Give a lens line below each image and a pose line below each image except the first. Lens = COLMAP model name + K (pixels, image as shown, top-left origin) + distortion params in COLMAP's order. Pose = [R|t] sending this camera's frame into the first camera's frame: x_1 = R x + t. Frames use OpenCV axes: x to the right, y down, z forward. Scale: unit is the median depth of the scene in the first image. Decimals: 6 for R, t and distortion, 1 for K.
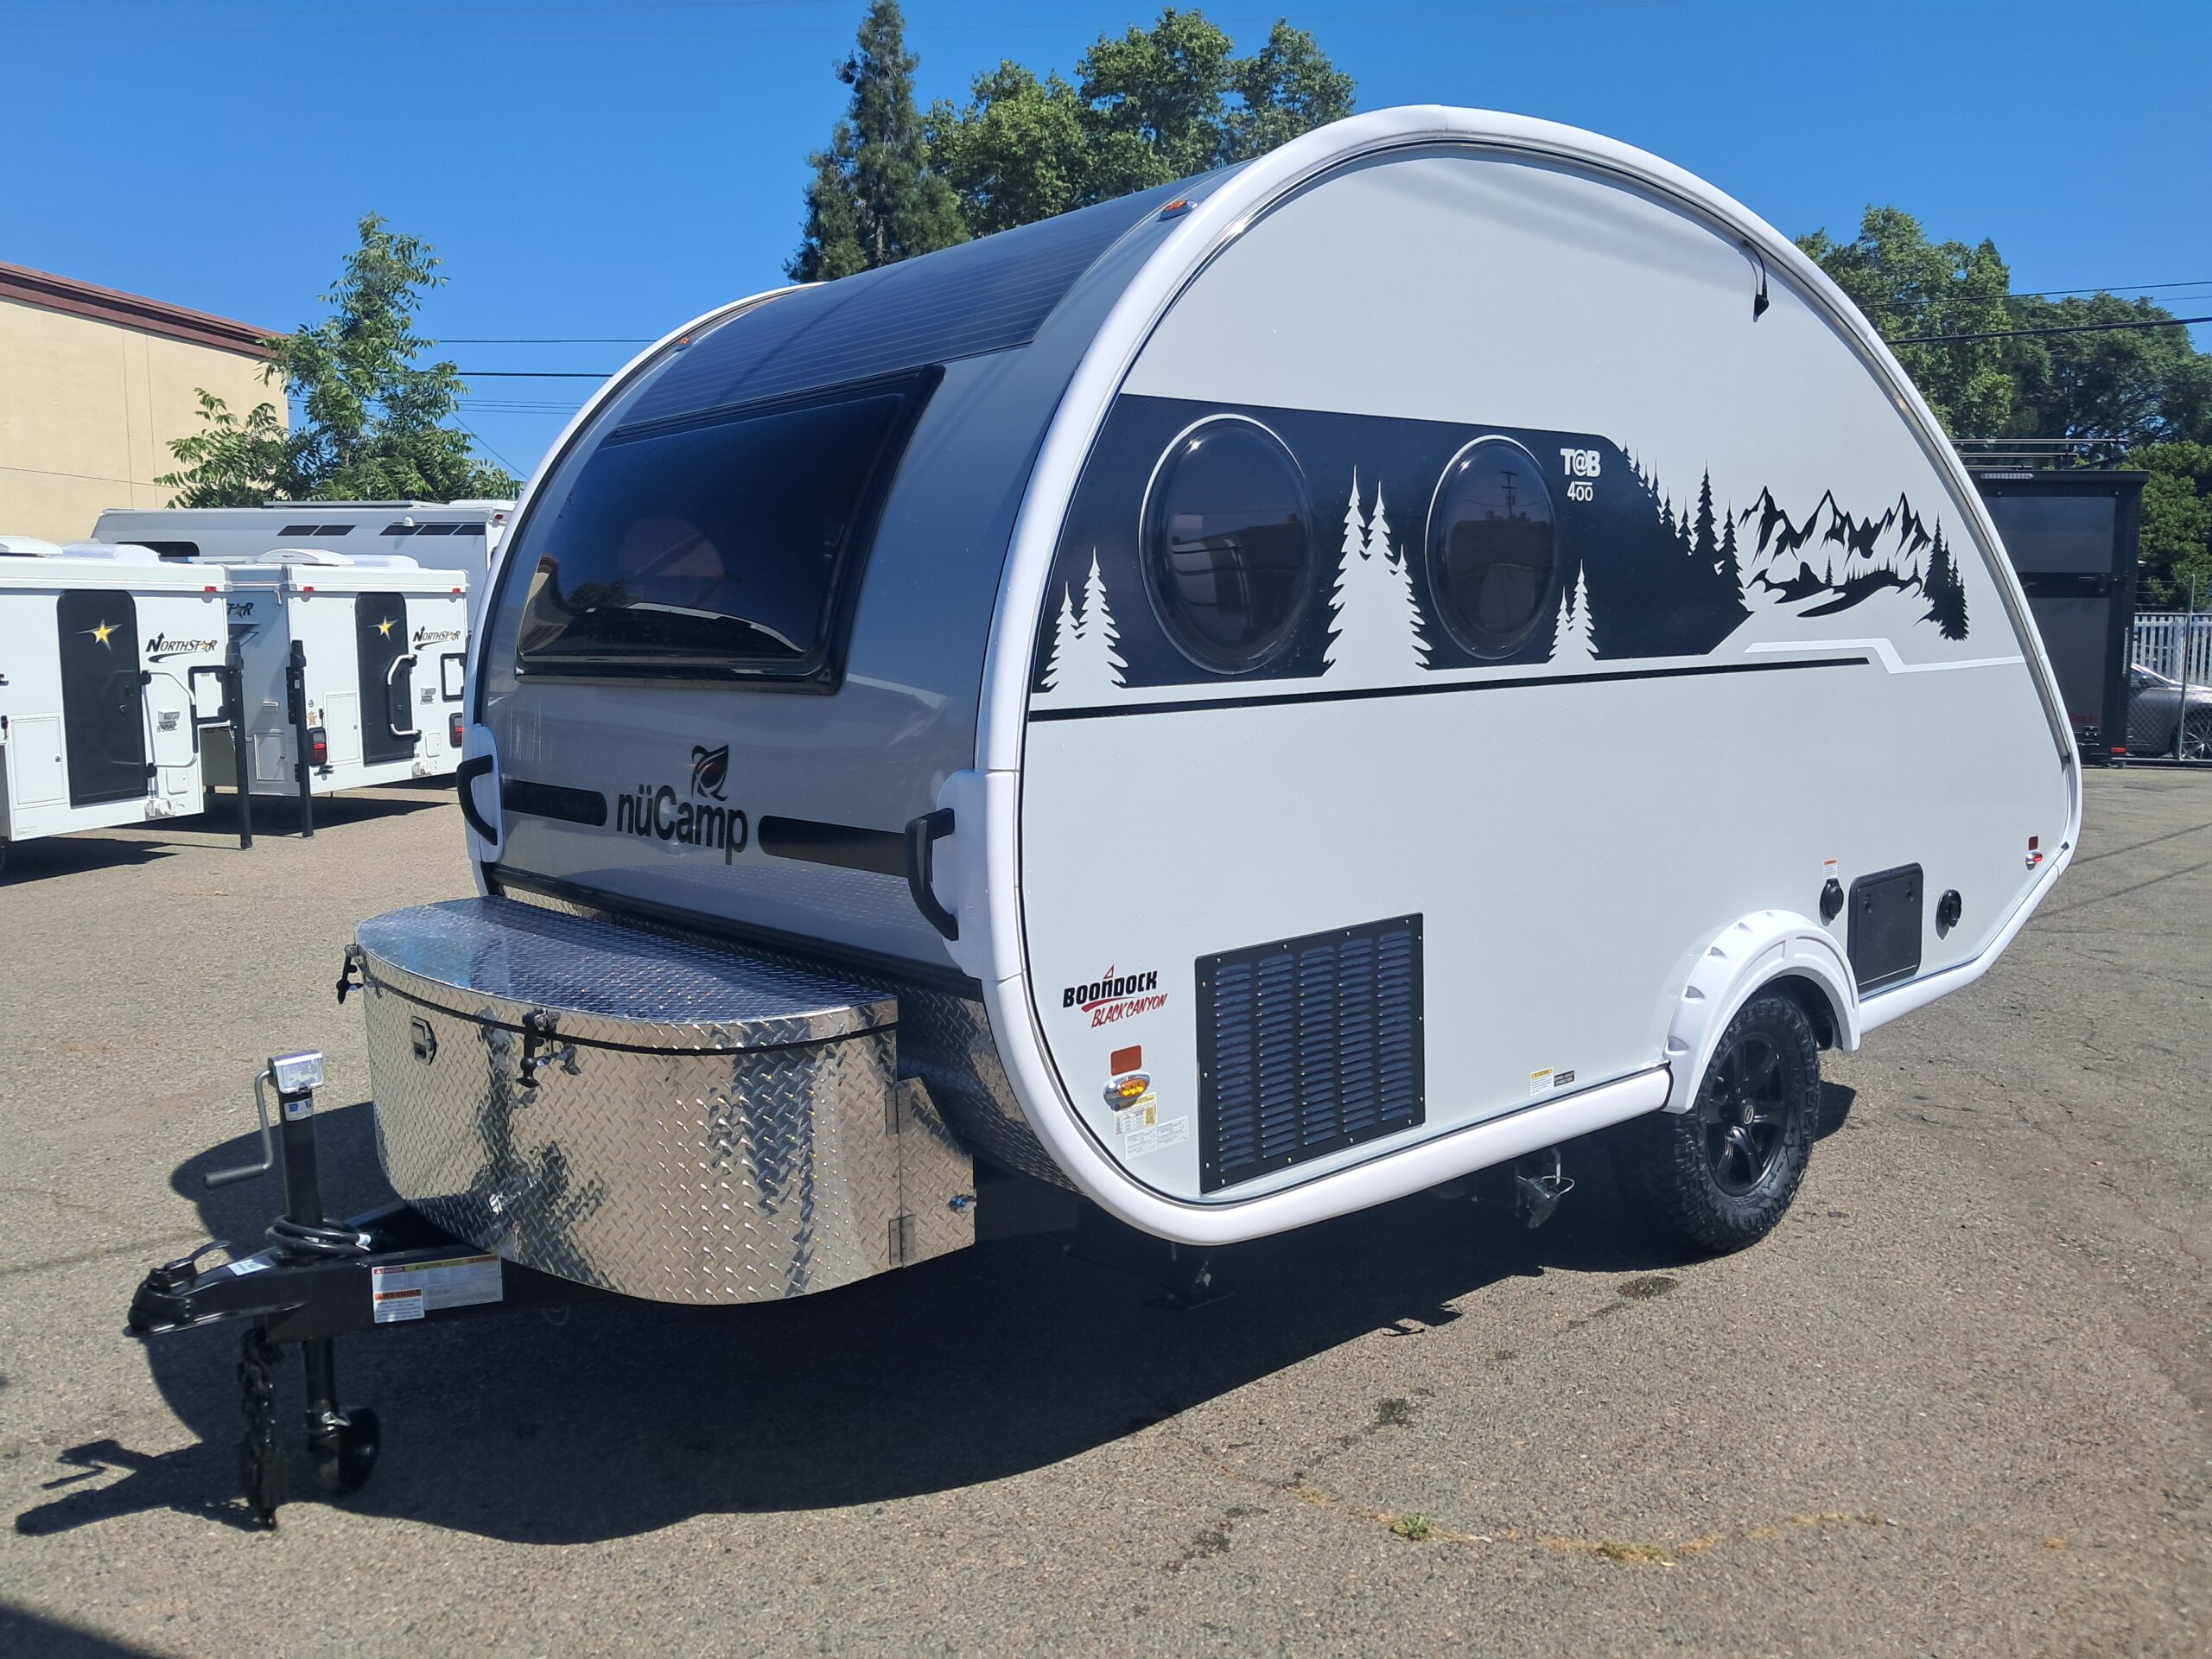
lens RADIAL K [[1751.6, 0, 1106.0], [0, 1751.6, 829.5], [0, 0, 1]] dist [0.001109, 0.009710]
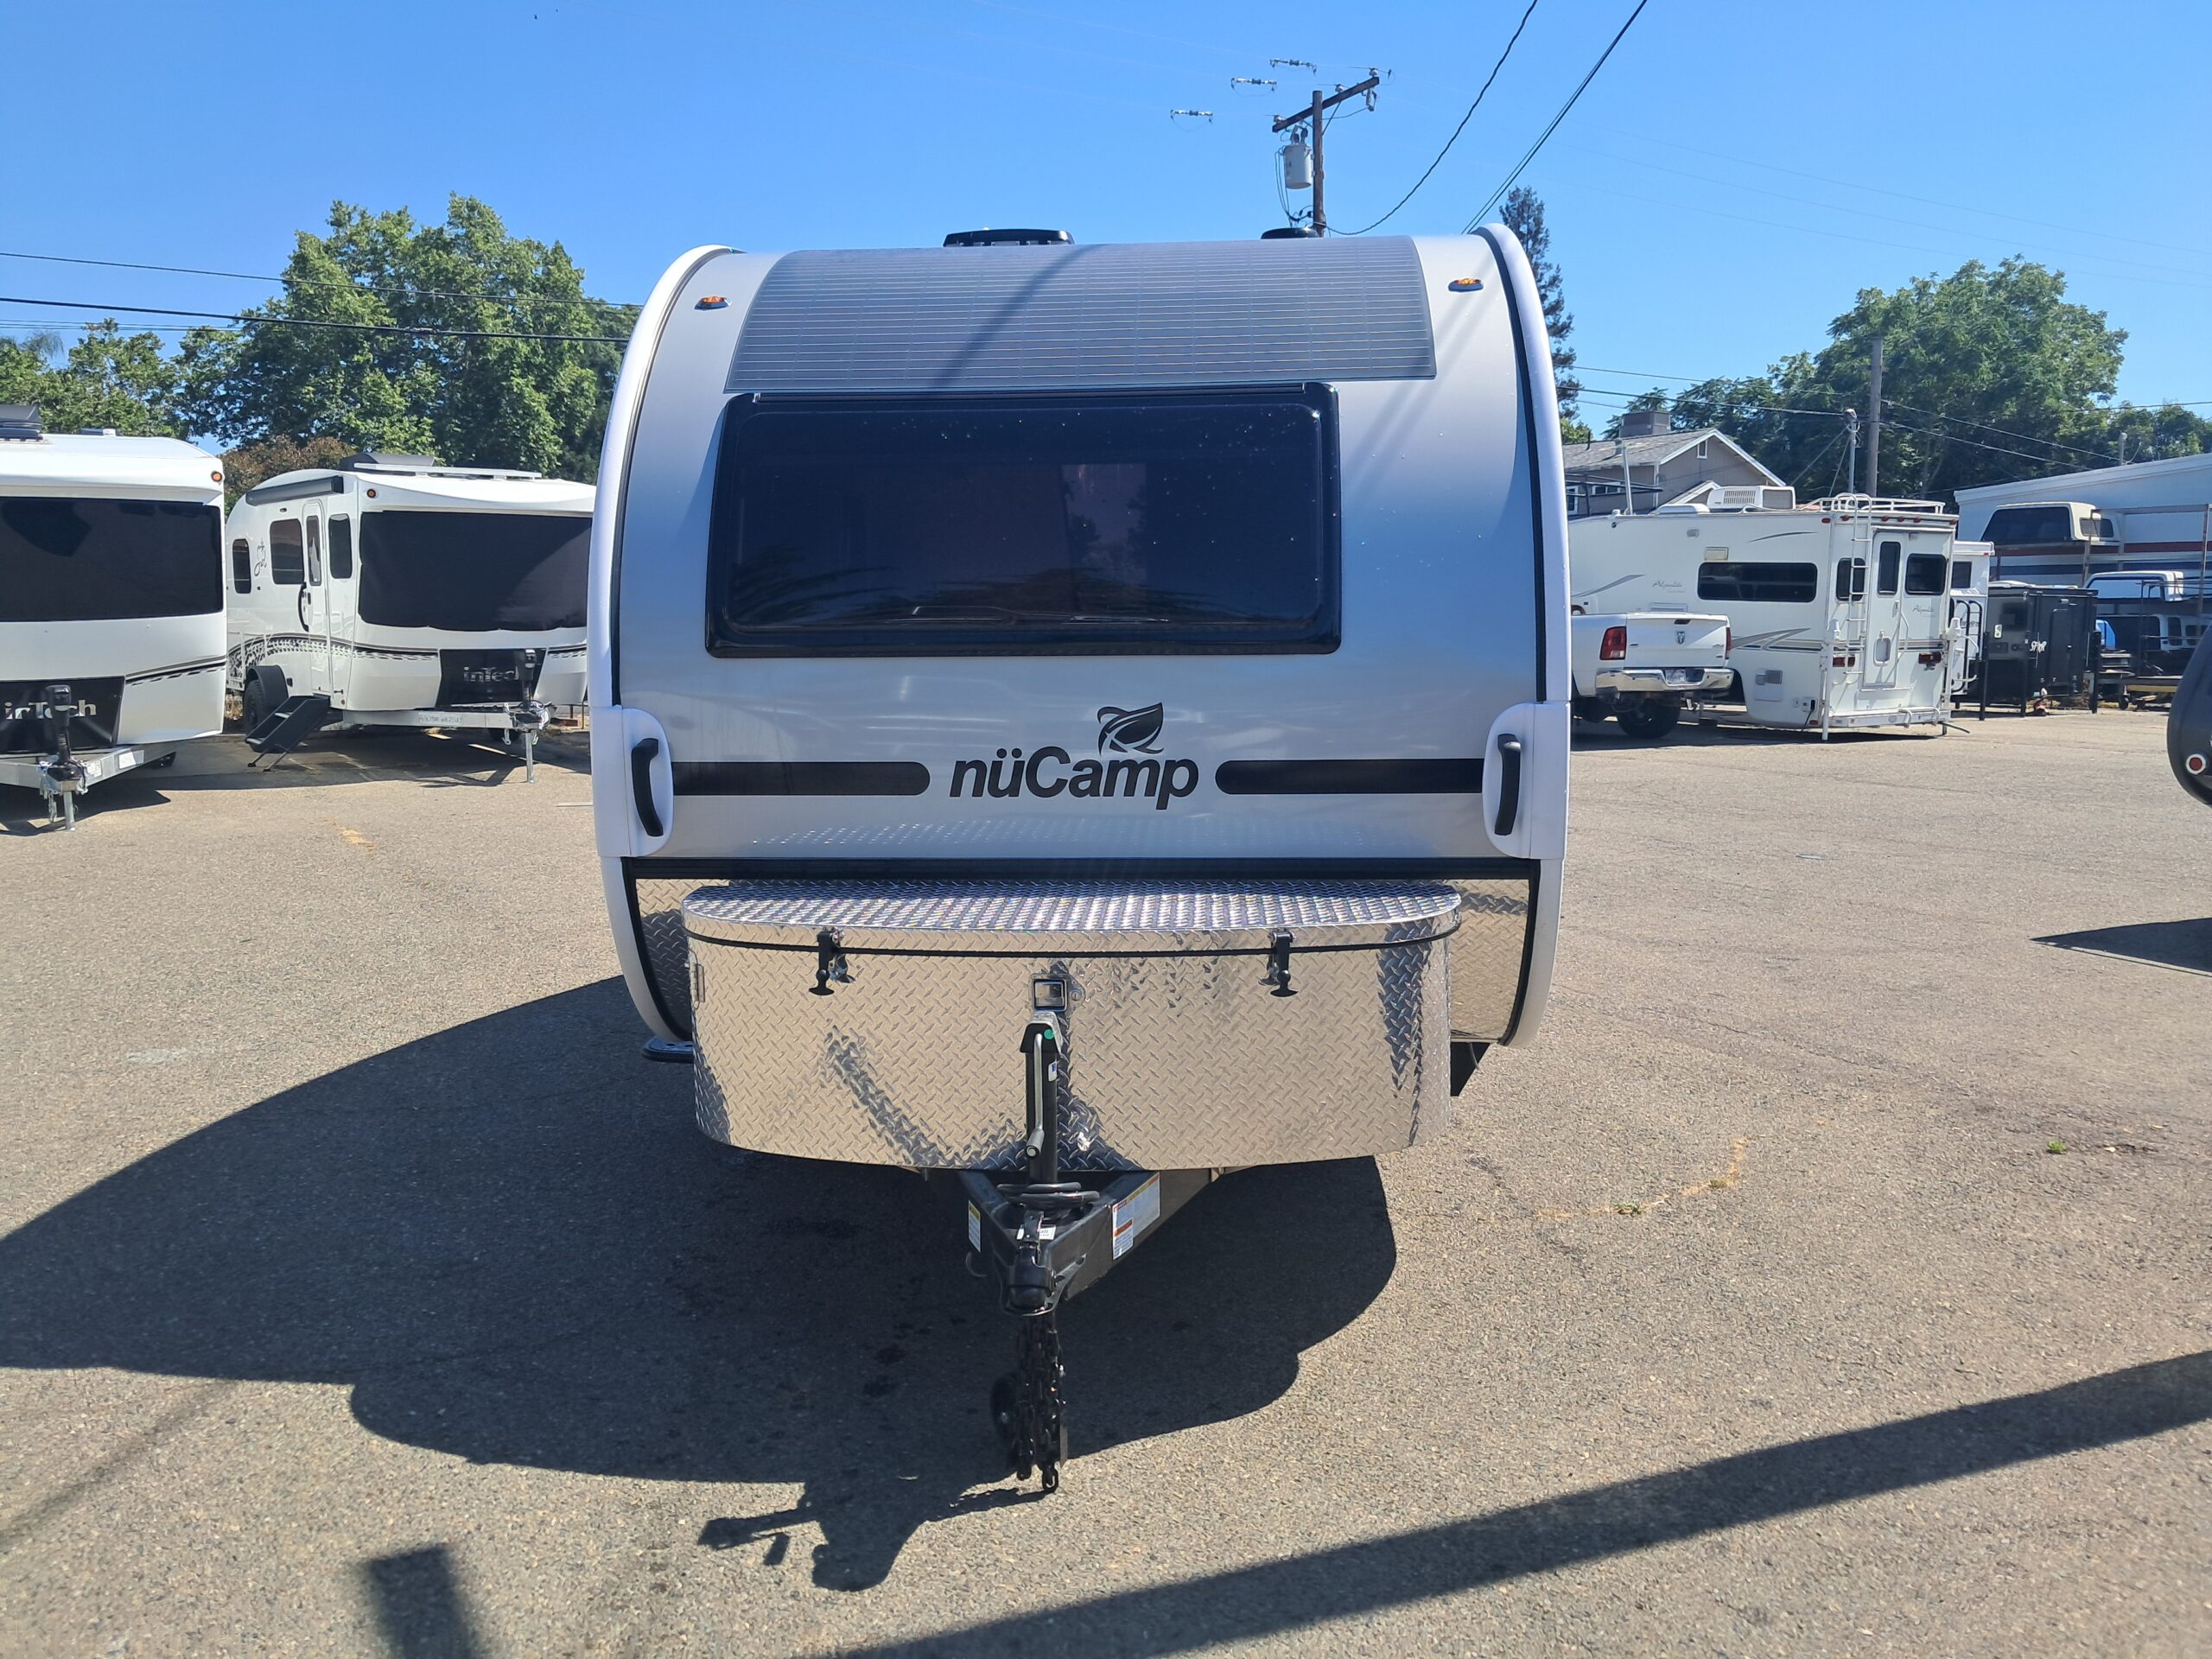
lens RADIAL K [[1724.5, 0, 1115.0], [0, 1724.5, 820.0], [0, 0, 1]] dist [0.008662, -0.000335]
pose [[0.711580, -0.092021, 0.696553, -0.989681], [0.084248, 0.995408, 0.045437, -0.025648], [-0.697536, 0.026351, 0.716065, 0.224825]]
